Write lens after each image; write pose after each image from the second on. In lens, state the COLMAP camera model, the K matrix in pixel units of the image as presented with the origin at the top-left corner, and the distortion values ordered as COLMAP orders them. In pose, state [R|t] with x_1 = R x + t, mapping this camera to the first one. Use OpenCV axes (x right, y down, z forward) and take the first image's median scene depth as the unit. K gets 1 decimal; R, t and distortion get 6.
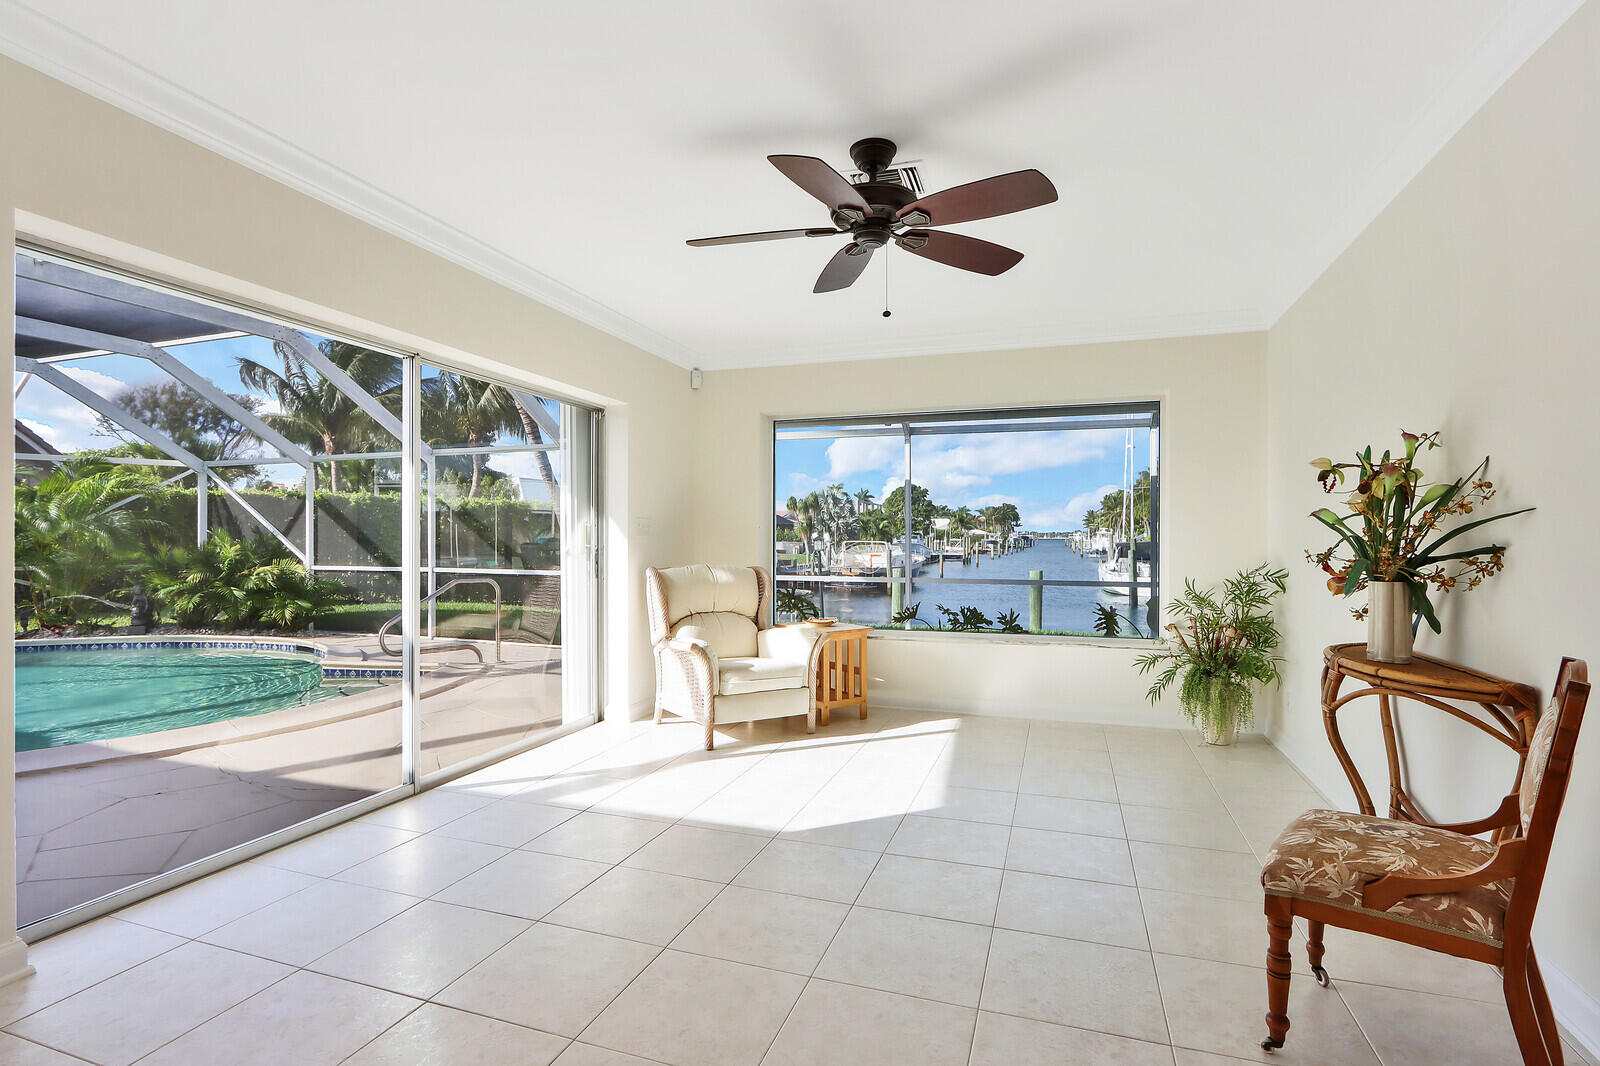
lens RADIAL K [[778.7, 0, 800.2], [0, 778.7, 547.4], [0, 0, 1]] dist [0.000186, -0.000548]
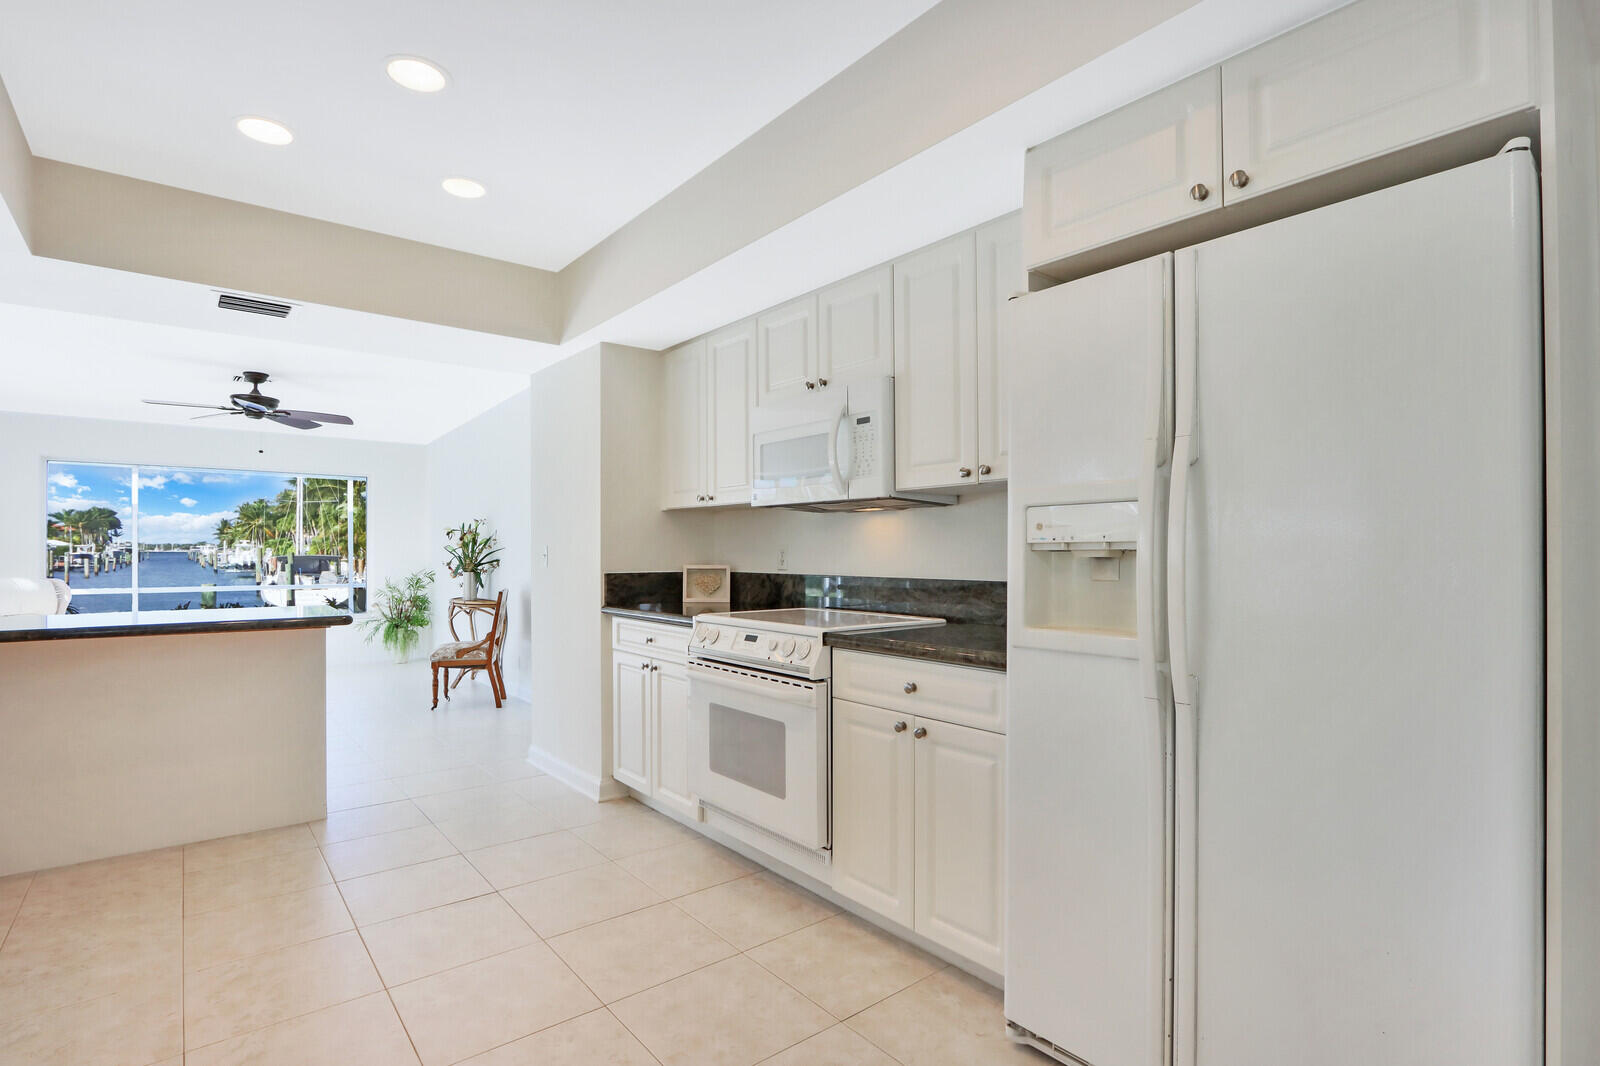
lens RADIAL K [[778.7, 0, 783.7], [0, 778.7, 553.4], [0, 0, 1]] dist [0.000186, -0.000548]
pose [[0.551843, 0.000560, 0.833948, -0.482020], [0.007310, 0.999958, -0.005509, -0.000307], [-0.833916, 0.009136, 0.551816, -0.750324]]
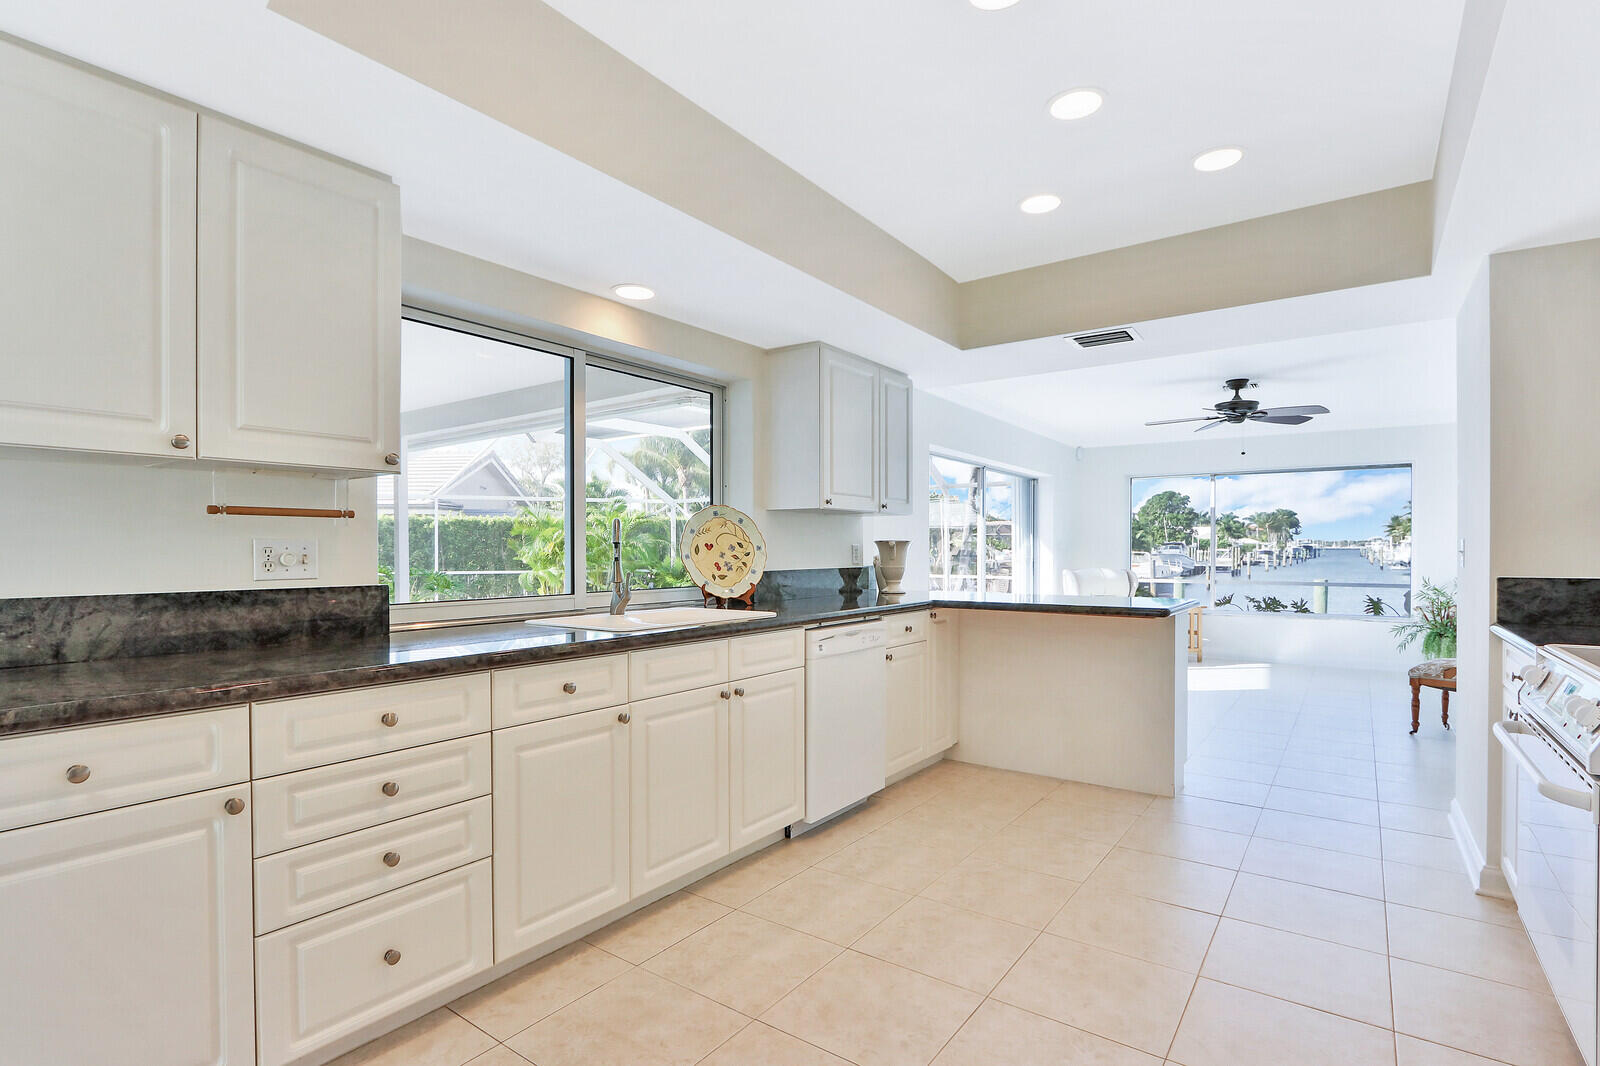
lens RADIAL K [[778.7, 0, 798.5], [0, 778.7, 568.3], [0, 0, 1]] dist [0.000186, -0.000548]
pose [[0.956153, 0.005415, -0.292819, -0.252417], [-0.001415, 0.999903, 0.013868, 0.000306], [0.292865, -0.012846, 0.956067, -0.839254]]
